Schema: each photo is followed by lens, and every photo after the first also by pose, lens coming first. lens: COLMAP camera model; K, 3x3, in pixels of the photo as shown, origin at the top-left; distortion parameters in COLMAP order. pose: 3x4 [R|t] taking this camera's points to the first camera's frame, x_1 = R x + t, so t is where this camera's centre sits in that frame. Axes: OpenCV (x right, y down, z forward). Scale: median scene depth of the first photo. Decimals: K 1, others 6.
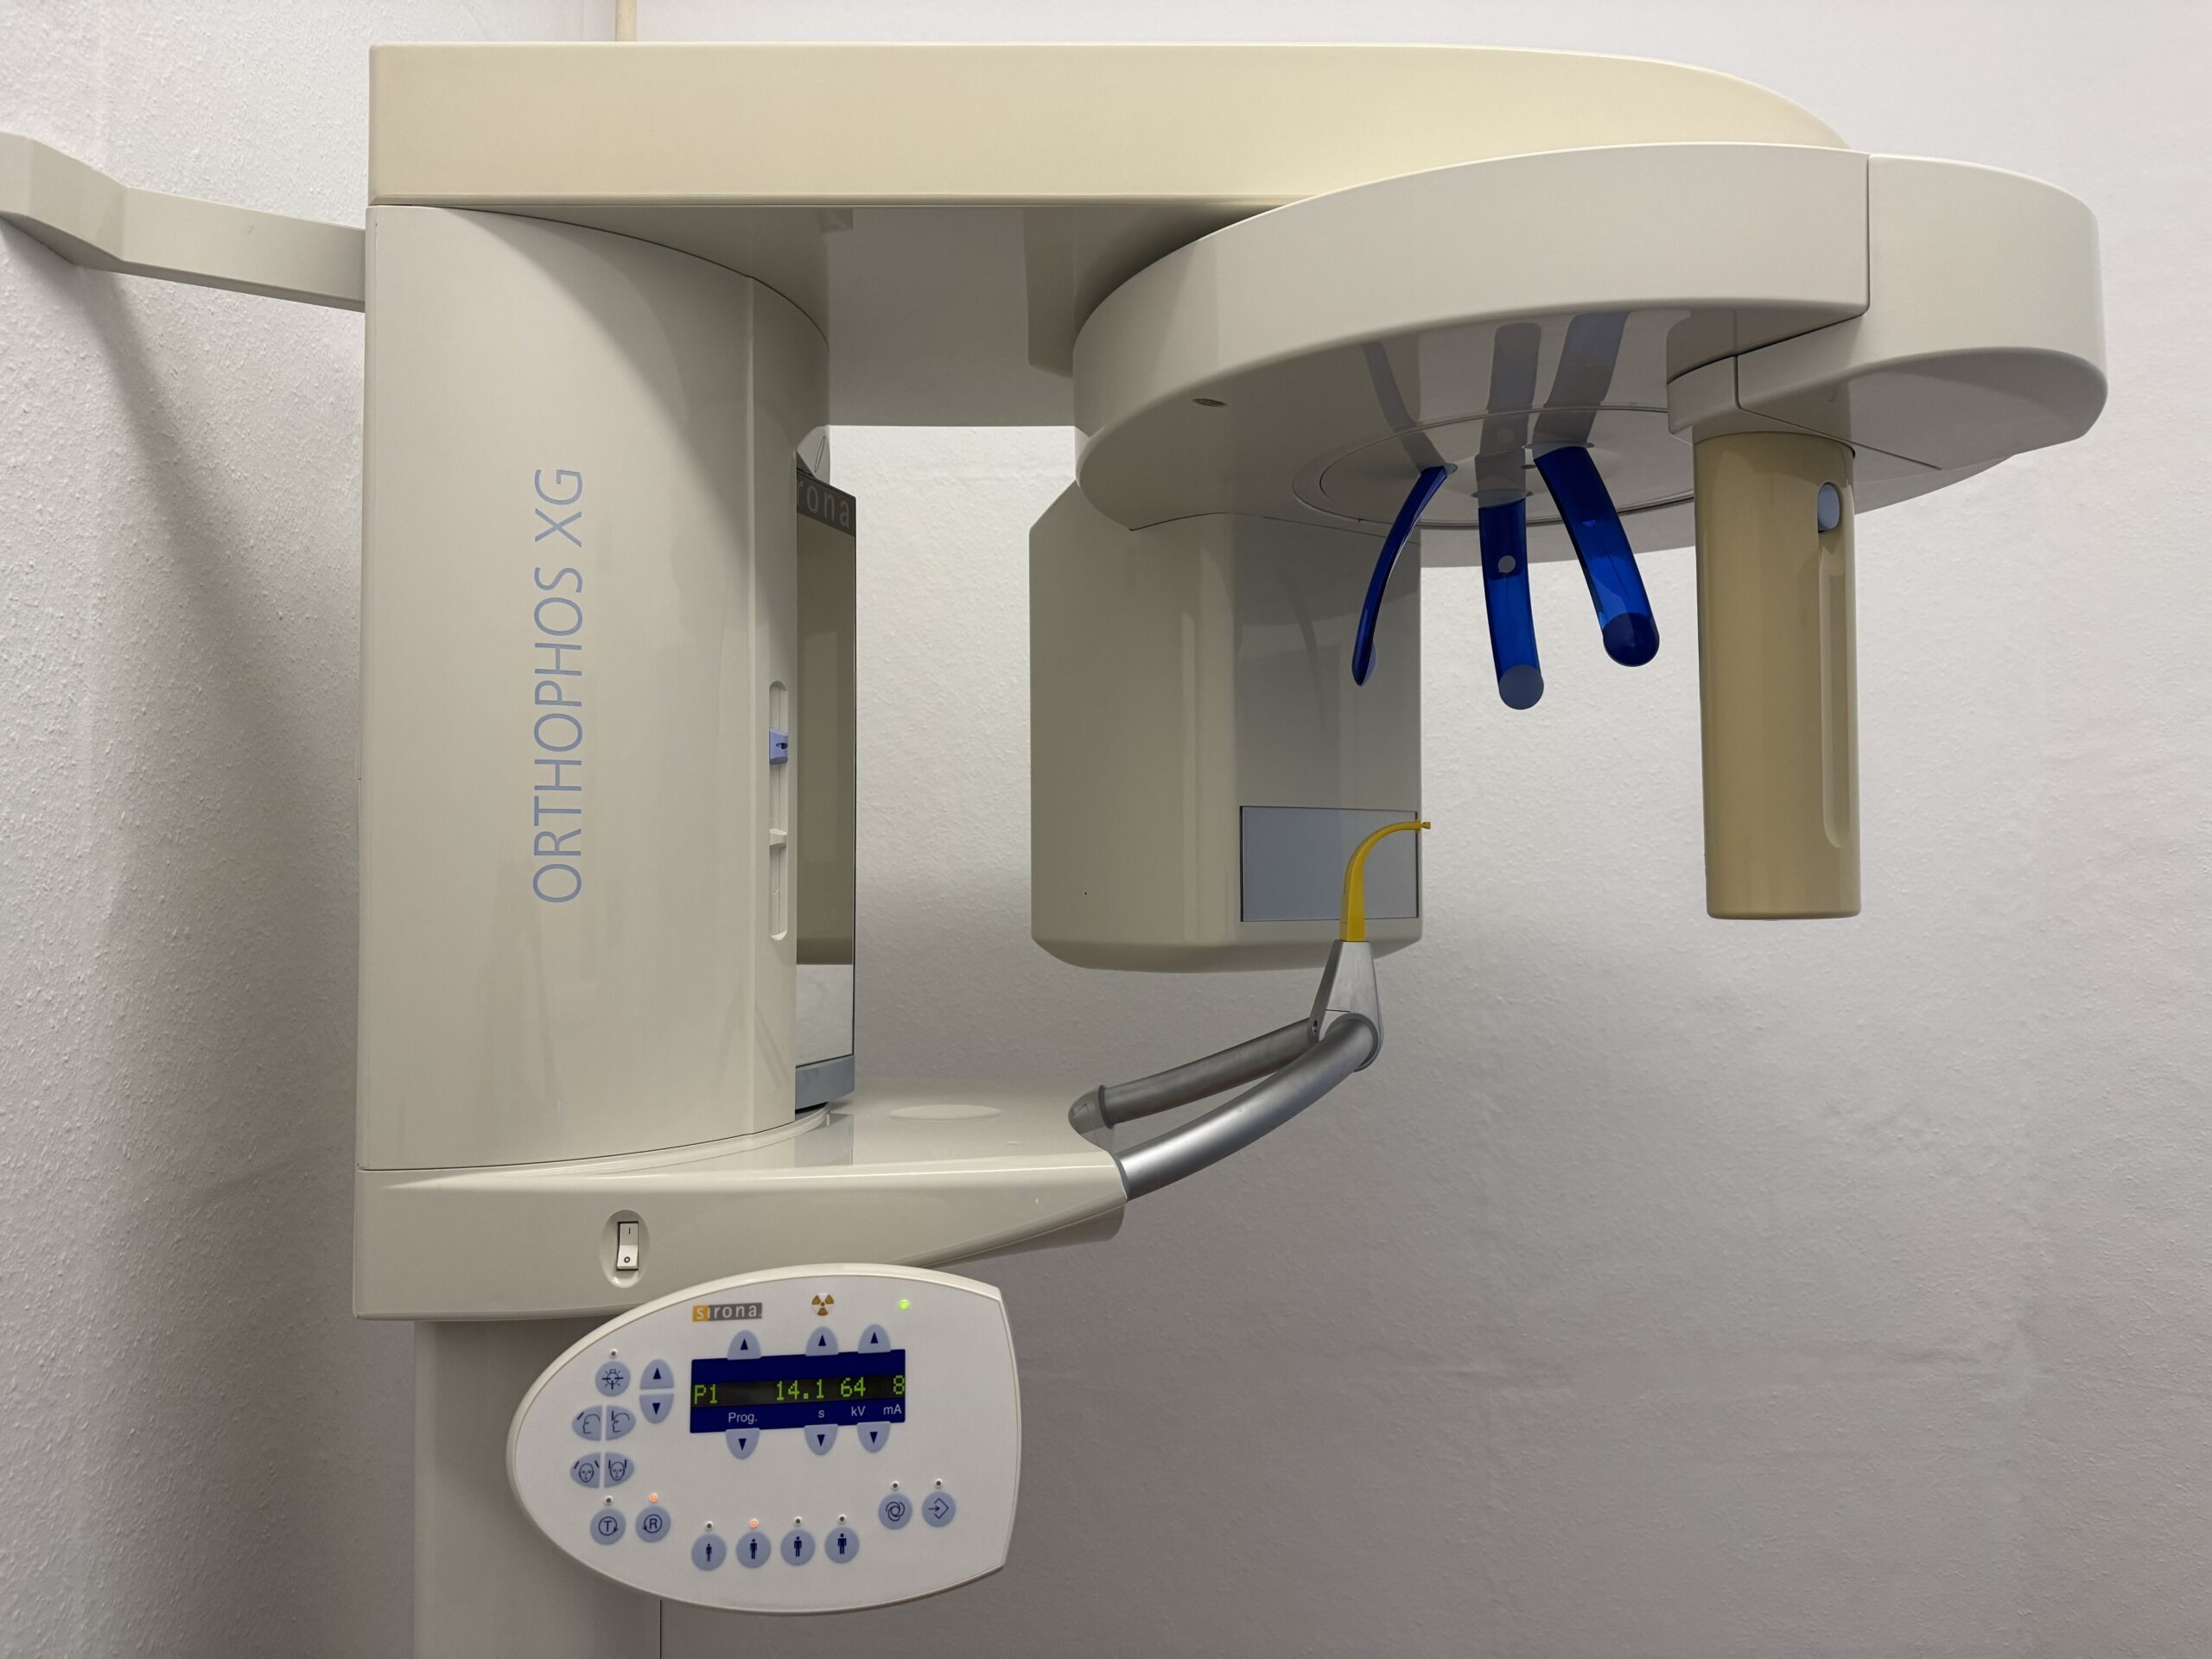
lens RADIAL K [[1571.7, 0, 1107.1], [0, 1571.7, 822.3], [0, 0, 1]] dist [0.023298, -0.031294]
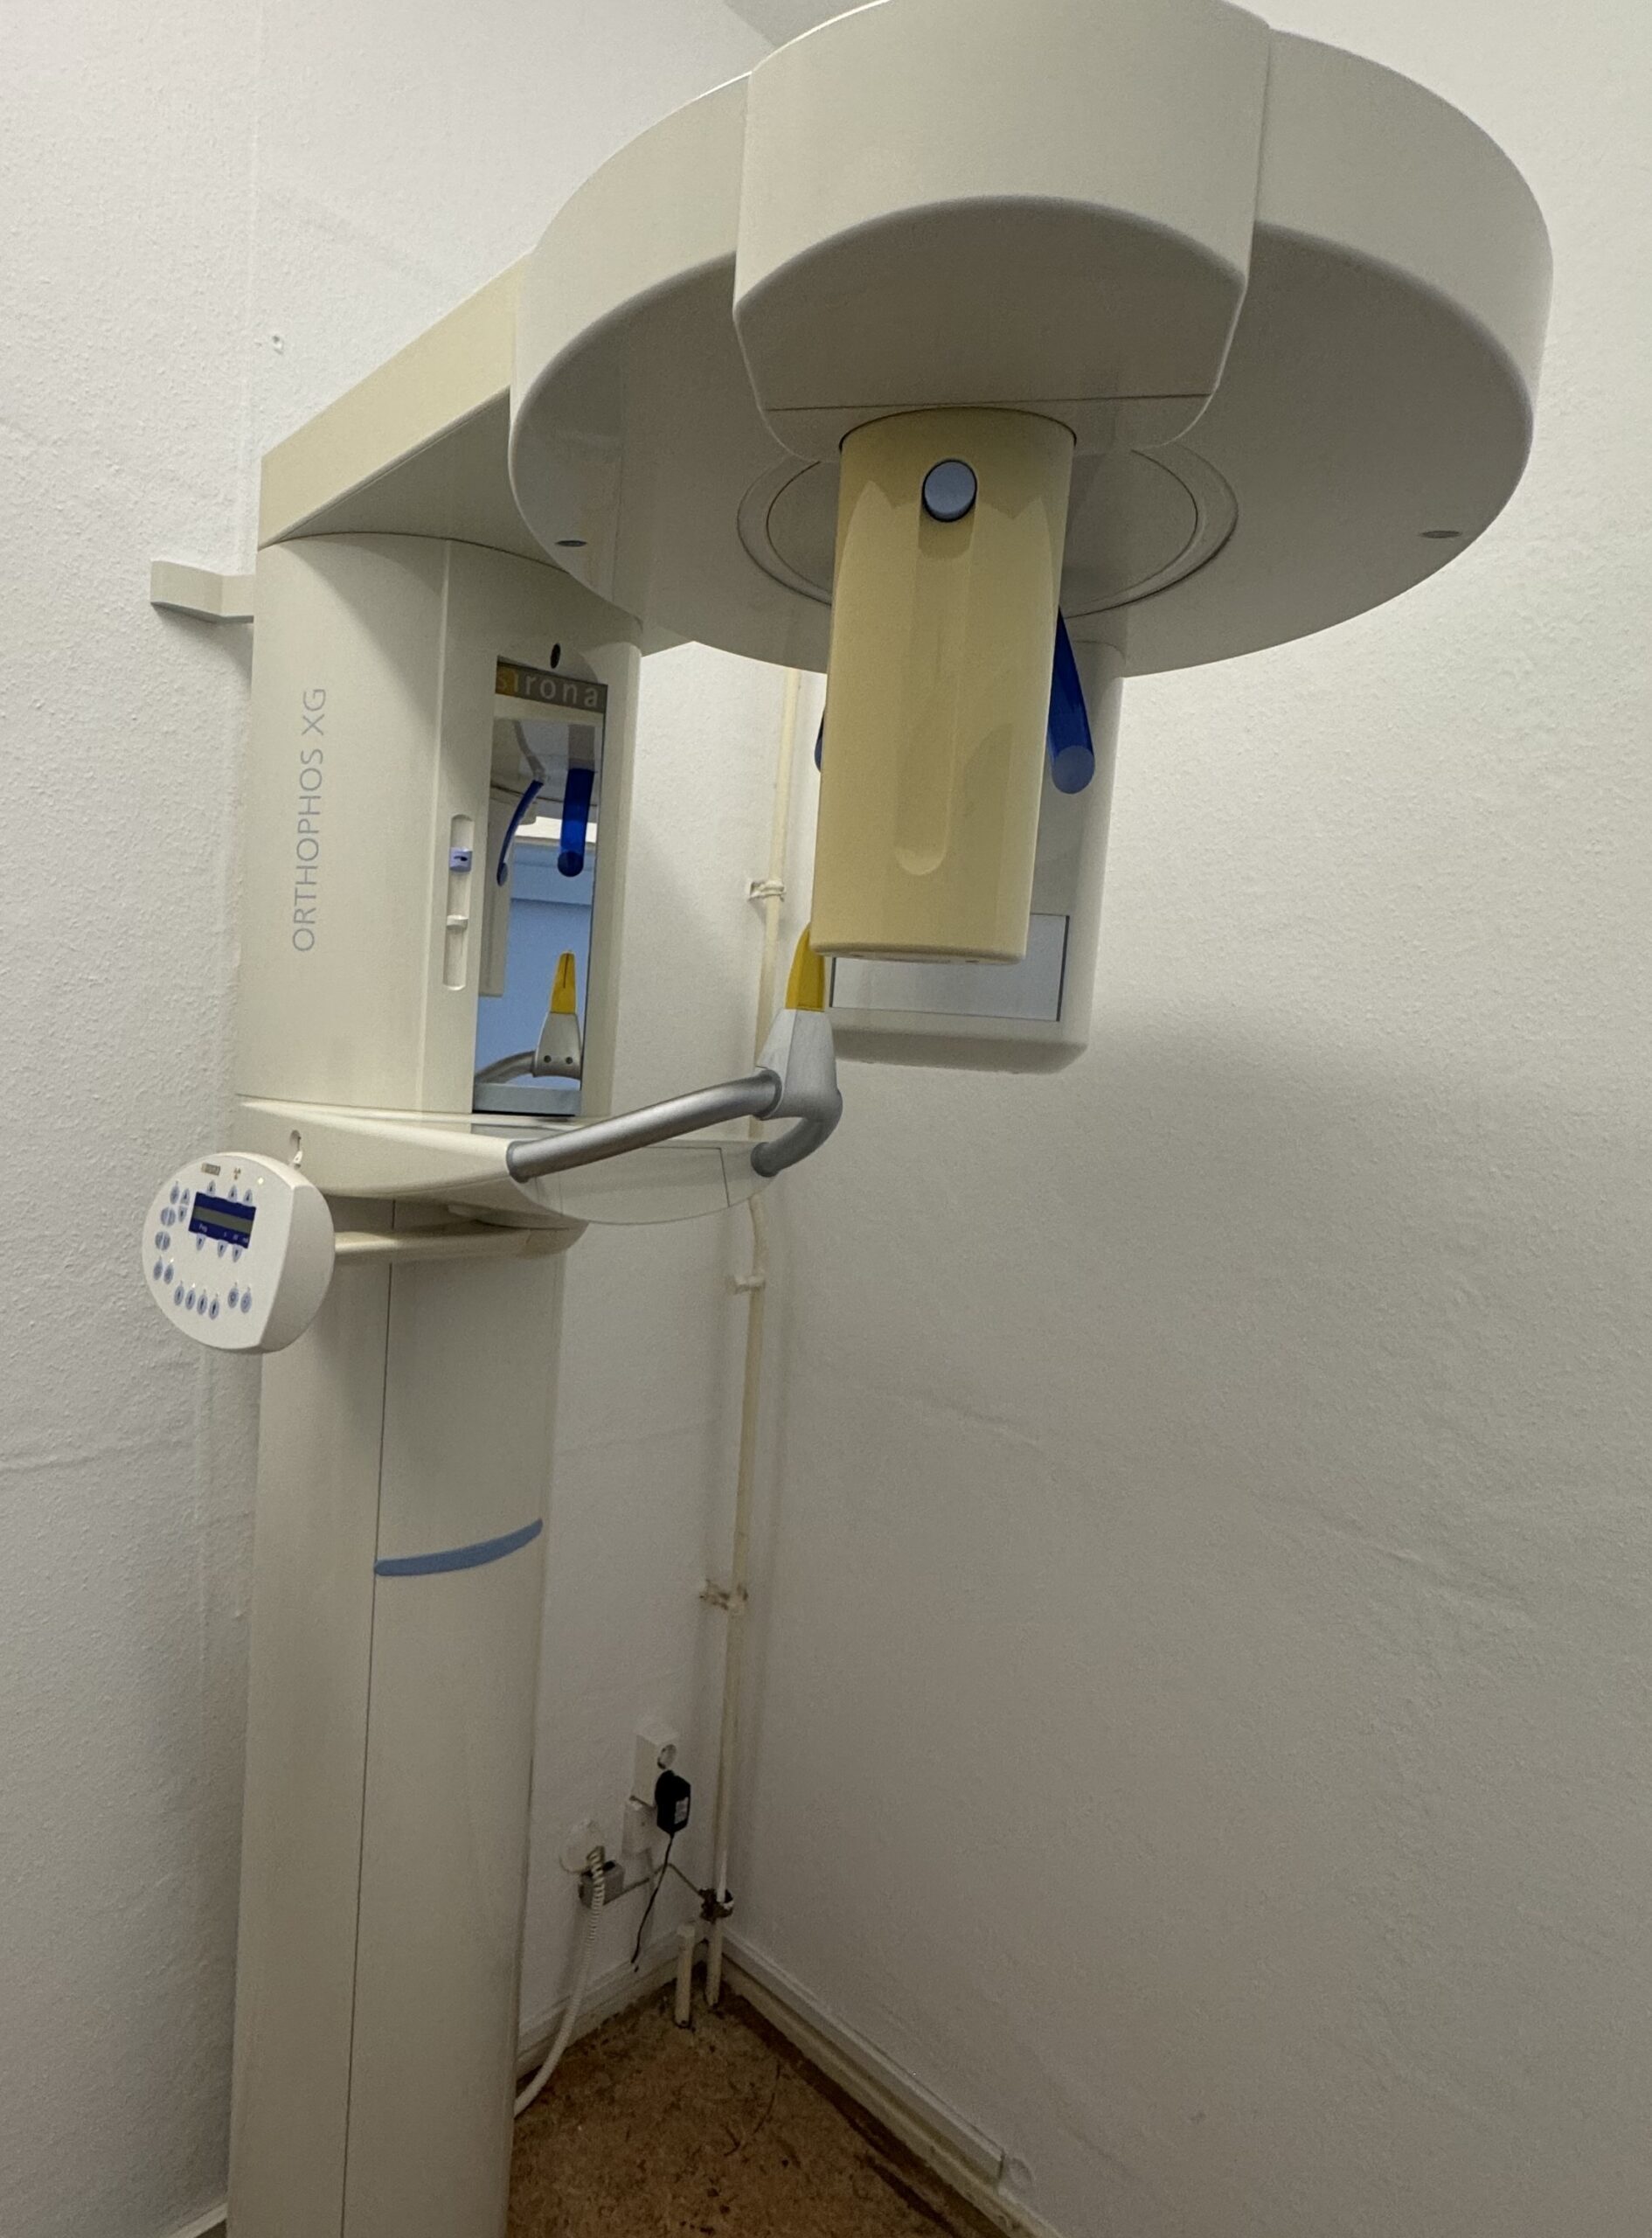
lens RADIAL K [[1246.4, 0, 753.3], [0, 1246.4, 1165.6], [0, 0, 1]] dist [-0.019903, 0.005819]
pose [[0.669077, 0.111120, -0.734839, 1.150408], [-0.049071, 0.993207, 0.105509, 0.134302], [0.741571, -0.034534, 0.669985, 0.530176]]
